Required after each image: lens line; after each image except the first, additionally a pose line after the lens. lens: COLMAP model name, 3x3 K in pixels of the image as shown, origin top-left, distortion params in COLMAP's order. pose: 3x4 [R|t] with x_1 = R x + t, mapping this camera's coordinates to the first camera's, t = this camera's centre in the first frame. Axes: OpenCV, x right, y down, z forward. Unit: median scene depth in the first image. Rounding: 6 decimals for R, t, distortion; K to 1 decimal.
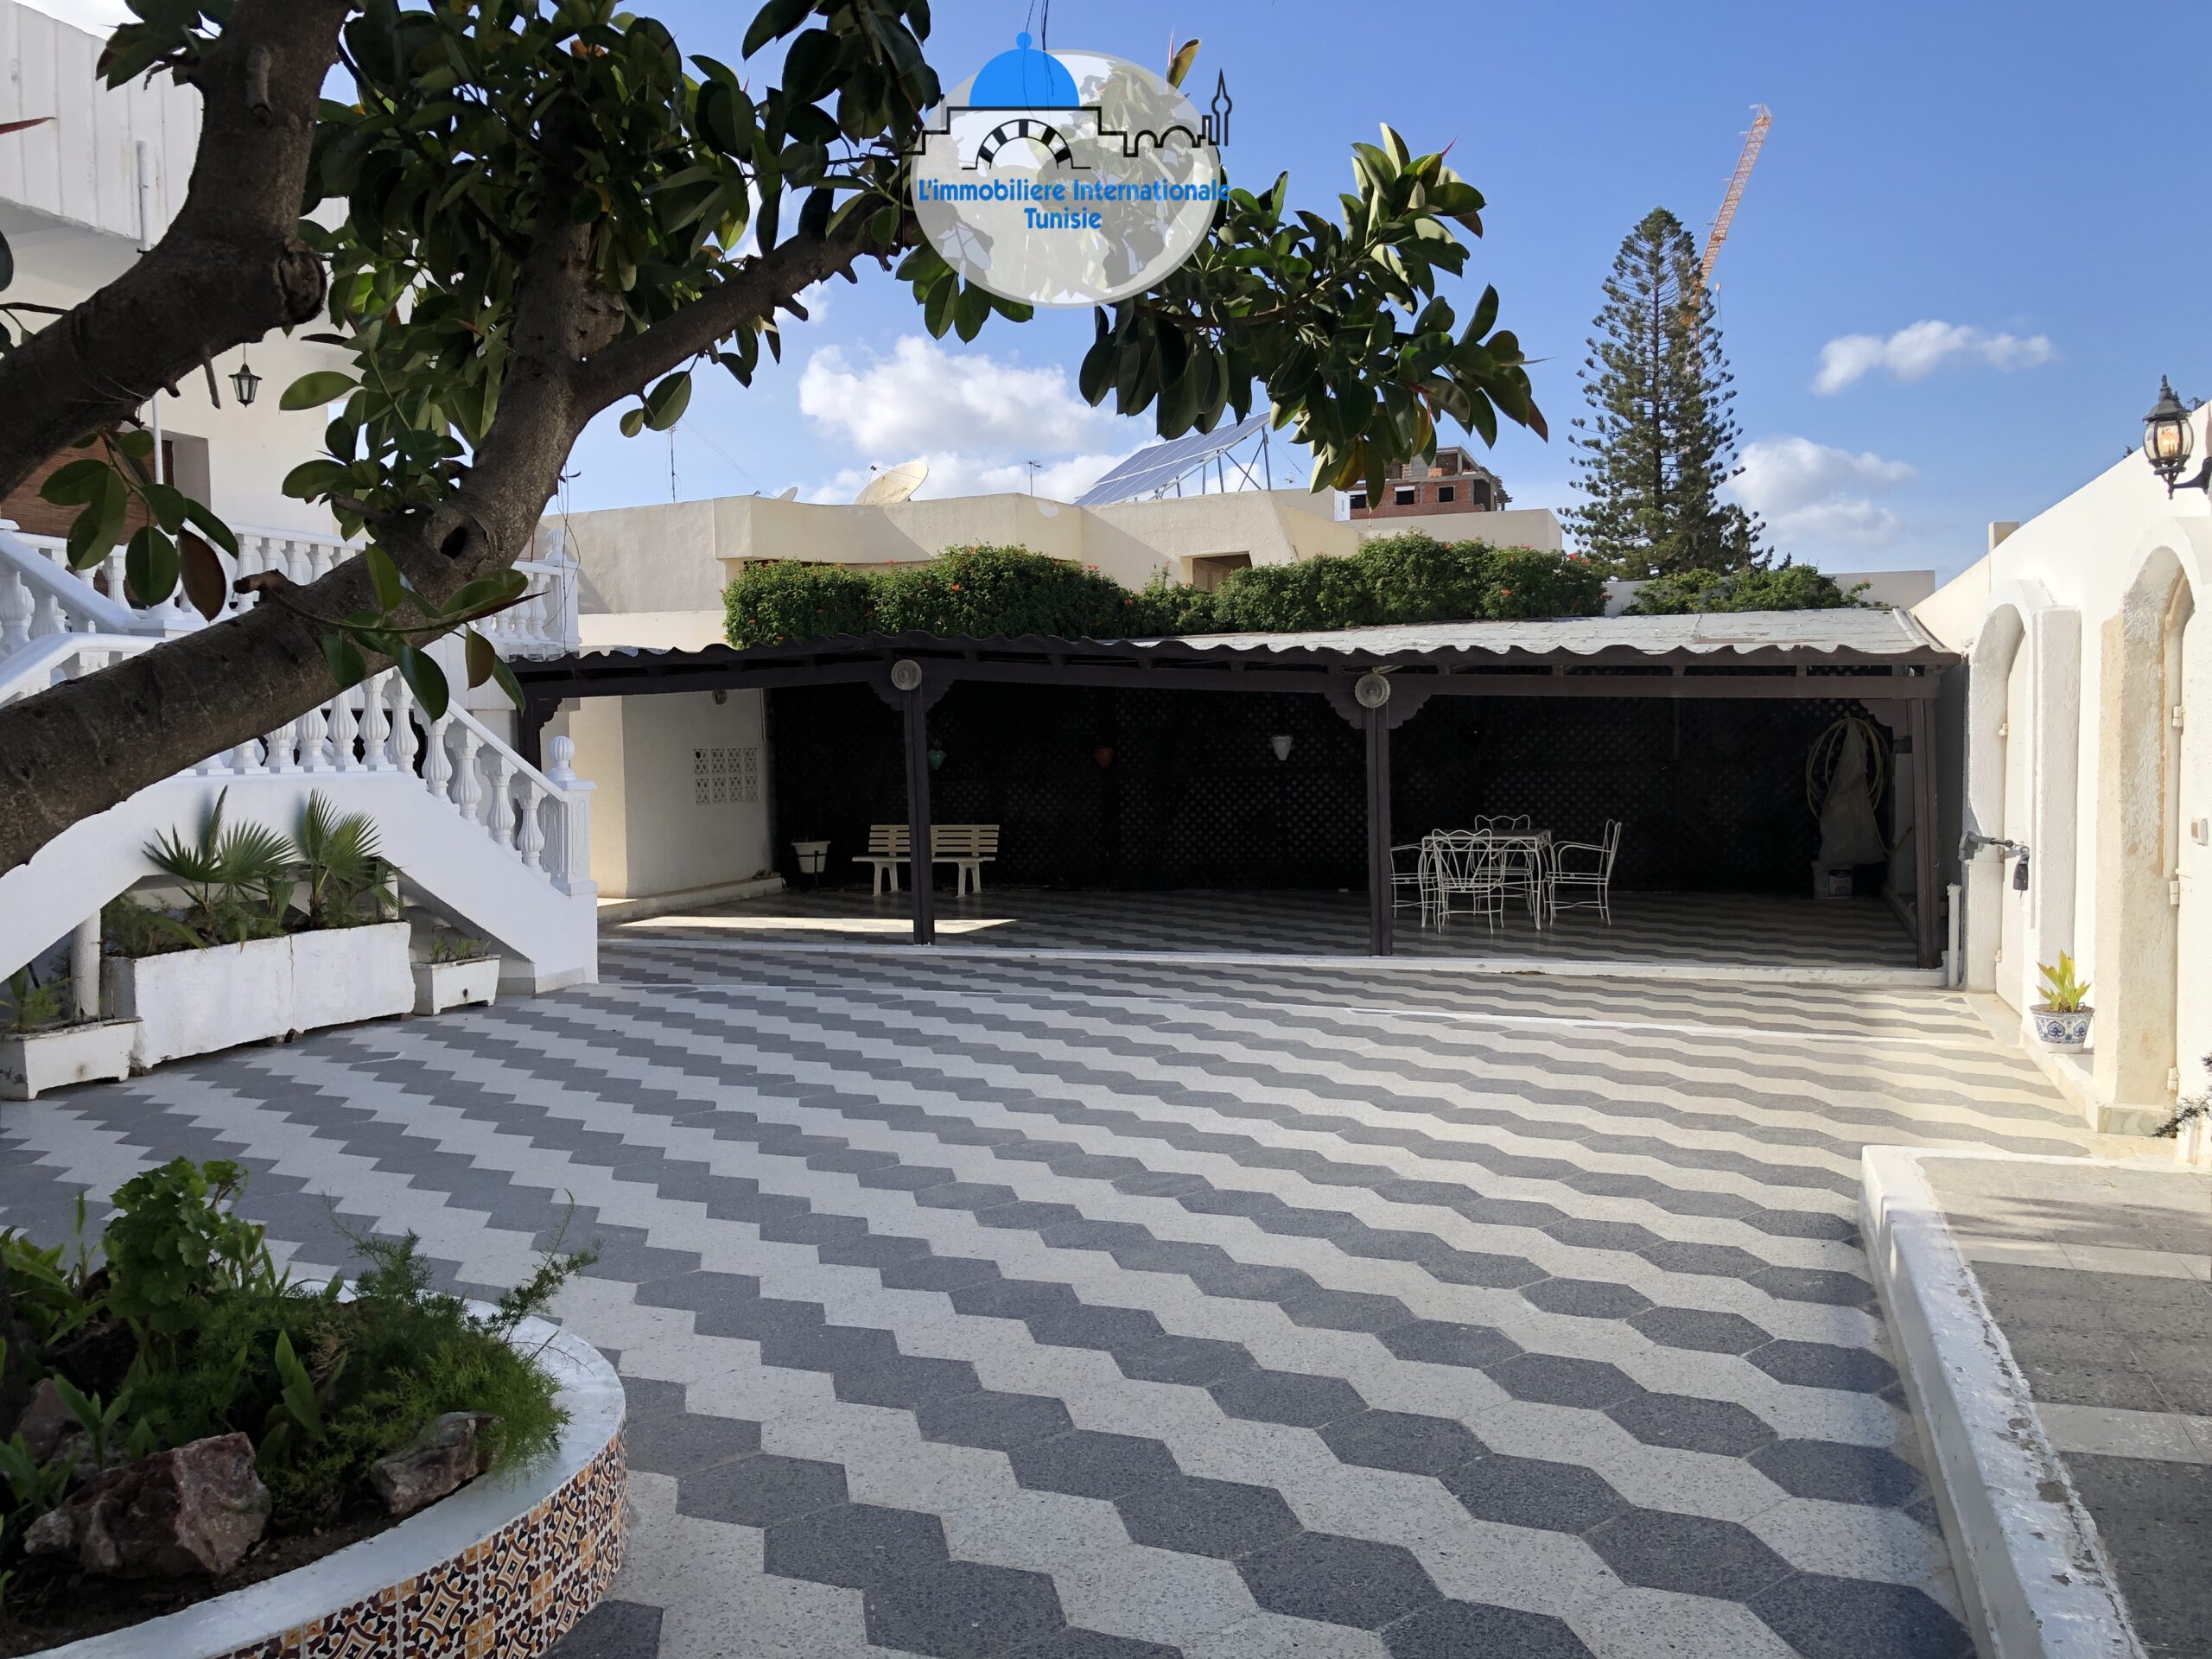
lens RADIAL K [[1818.7, 0, 1109.8], [0, 1818.7, 835.1], [0, 0, 1]] dist [0.040585, 0.006436]
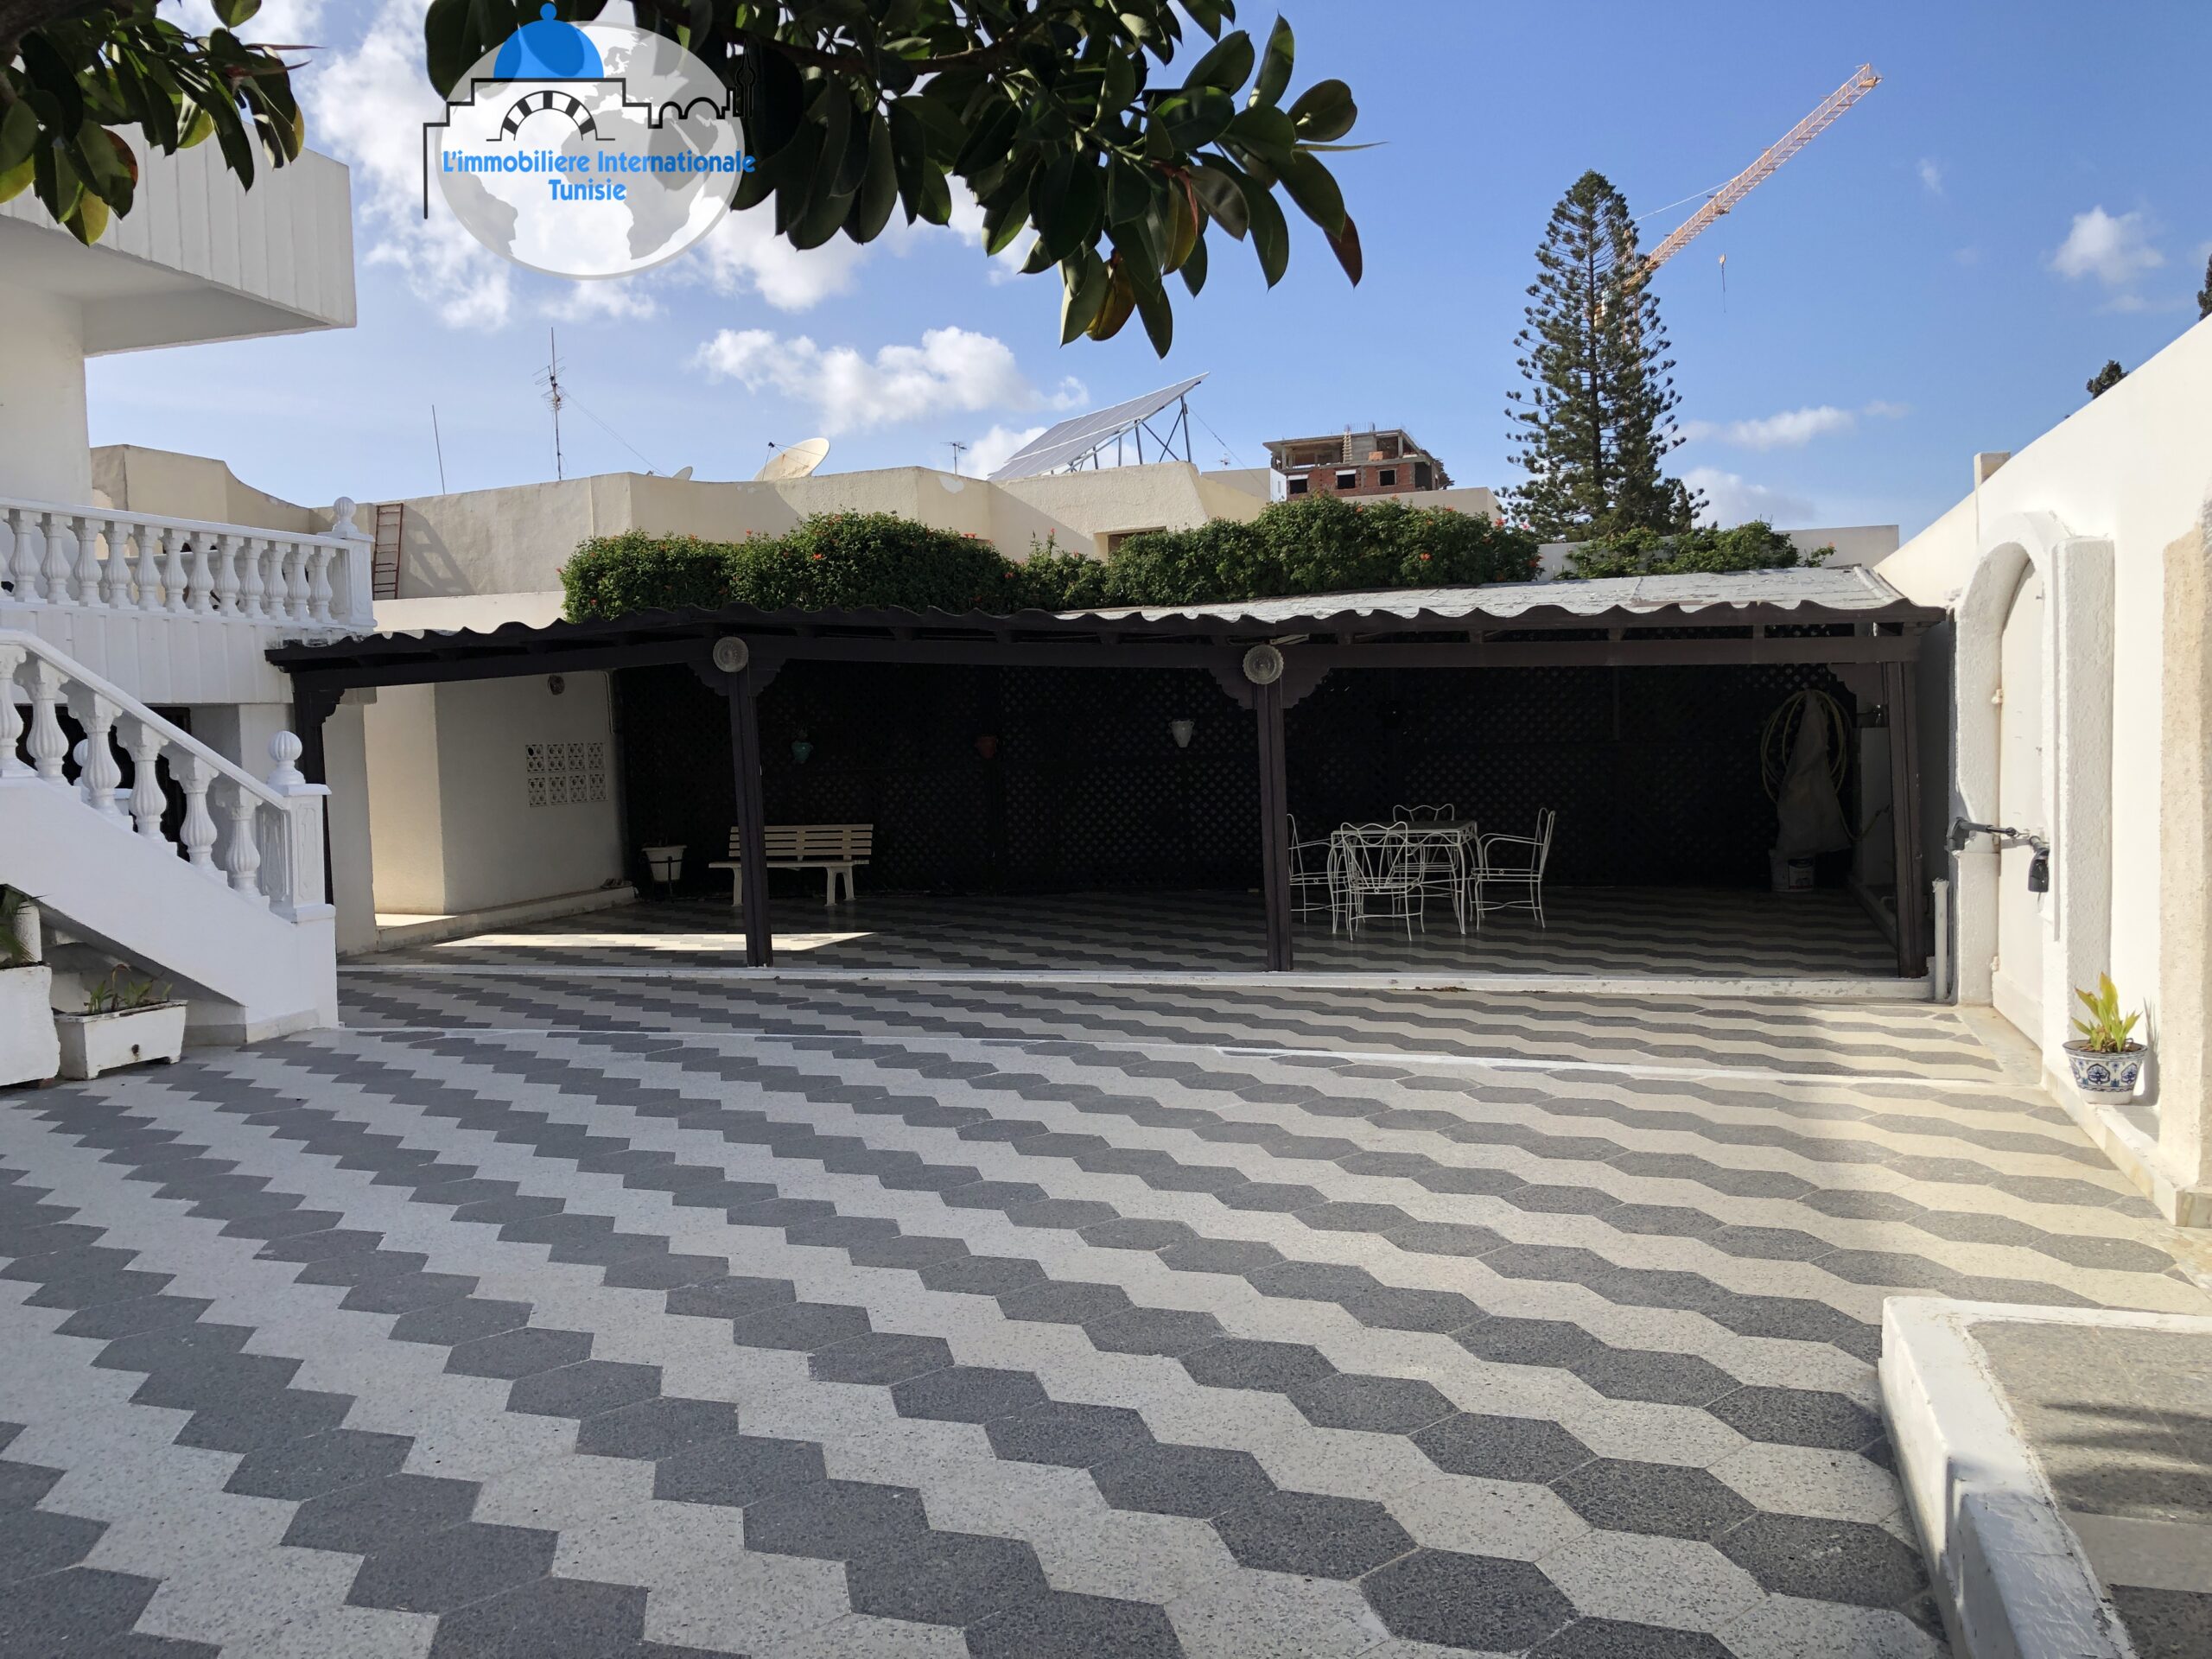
lens RADIAL K [[1818.7, 0, 1099.5], [0, 1818.7, 821.1], [0, 0, 1]] dist [0.040585, 0.006436]
pose [[0.999633, -0.016944, 0.021136, 0.045518], [0.016993, 0.999853, -0.002117, -0.004450], [-0.021097, 0.002476, 0.999774, 0.135780]]
